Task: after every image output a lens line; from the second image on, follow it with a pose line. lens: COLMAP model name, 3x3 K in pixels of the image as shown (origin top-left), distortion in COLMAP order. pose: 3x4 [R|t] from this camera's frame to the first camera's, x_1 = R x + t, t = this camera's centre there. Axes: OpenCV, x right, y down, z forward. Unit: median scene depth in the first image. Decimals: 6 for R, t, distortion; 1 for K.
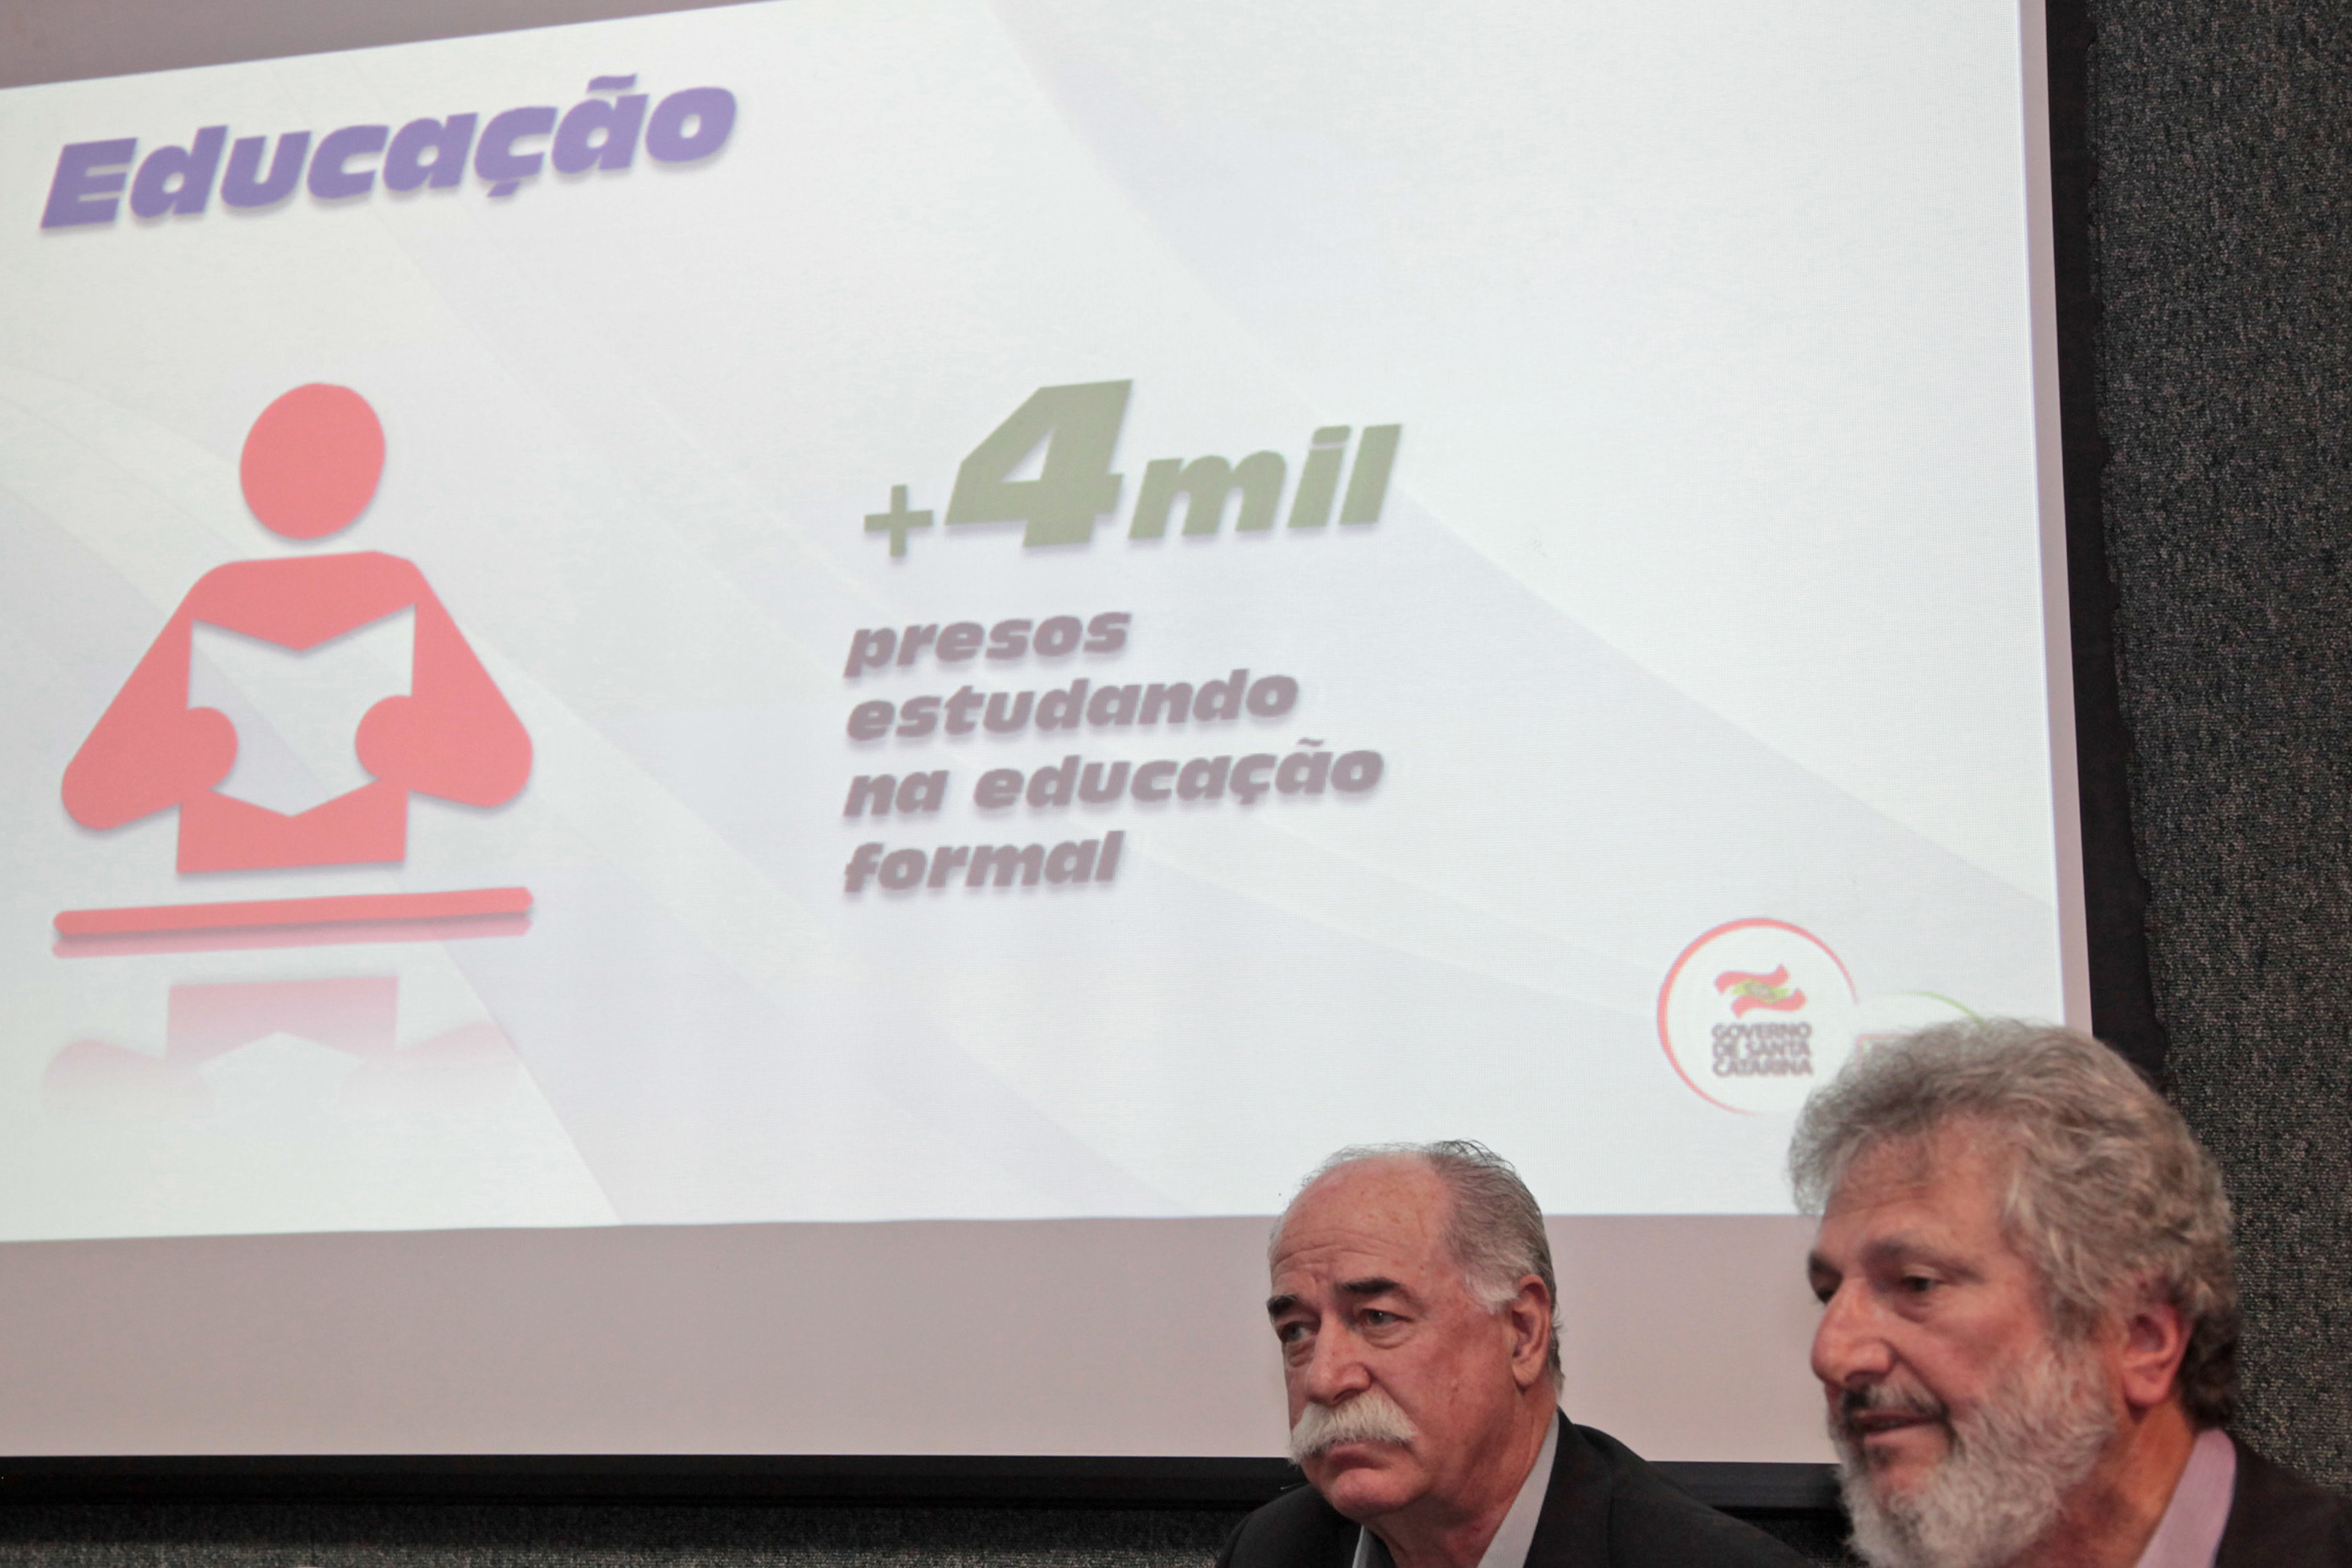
lens RADIAL K [[2311.5, 0, 1179.8], [0, 2311.5, 764.6], [0, 0, 1]] dist [0.073242, 0.000000]
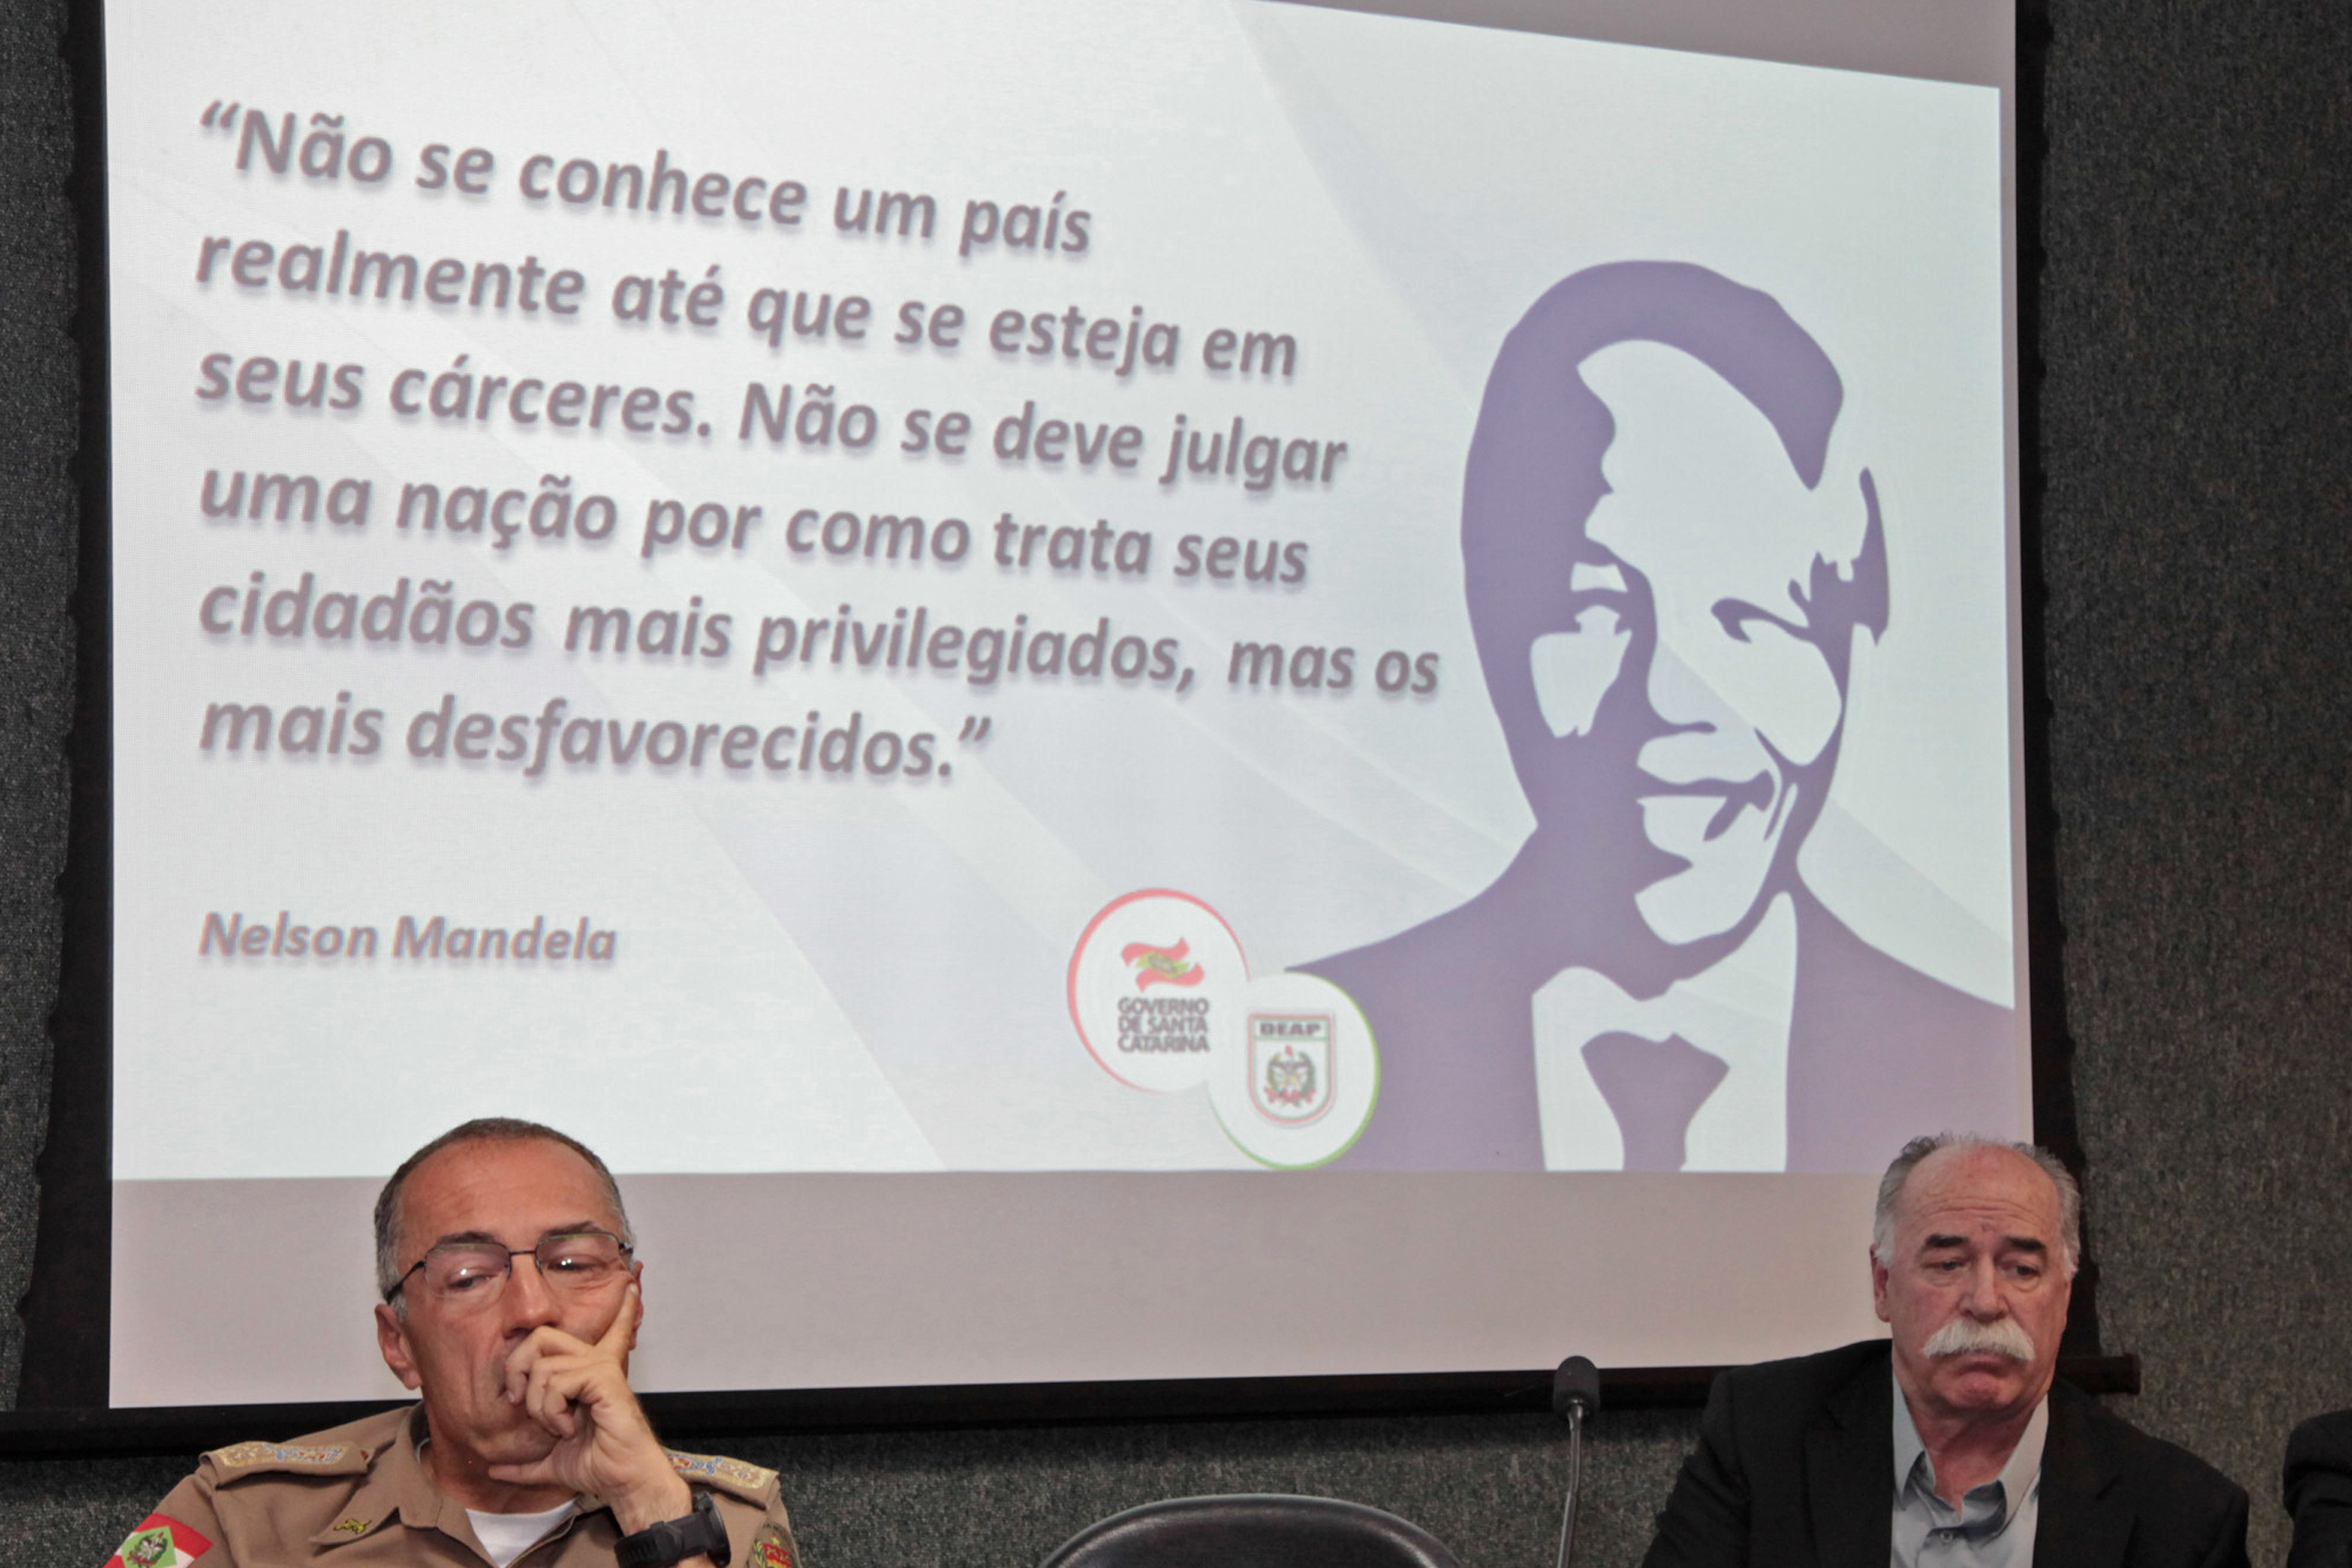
lens RADIAL K [[3378.6, 0, 1176.2], [0, 3378.6, 796.4], [0, 0, 1]] dist [0.114556, 0.000000]
pose [[0.838855, 0.071222, 0.539675, -0.974104], [-0.103799, 0.994141, 0.030143, -0.027084], [-0.534366, -0.081304, 0.841334, -0.328570]]
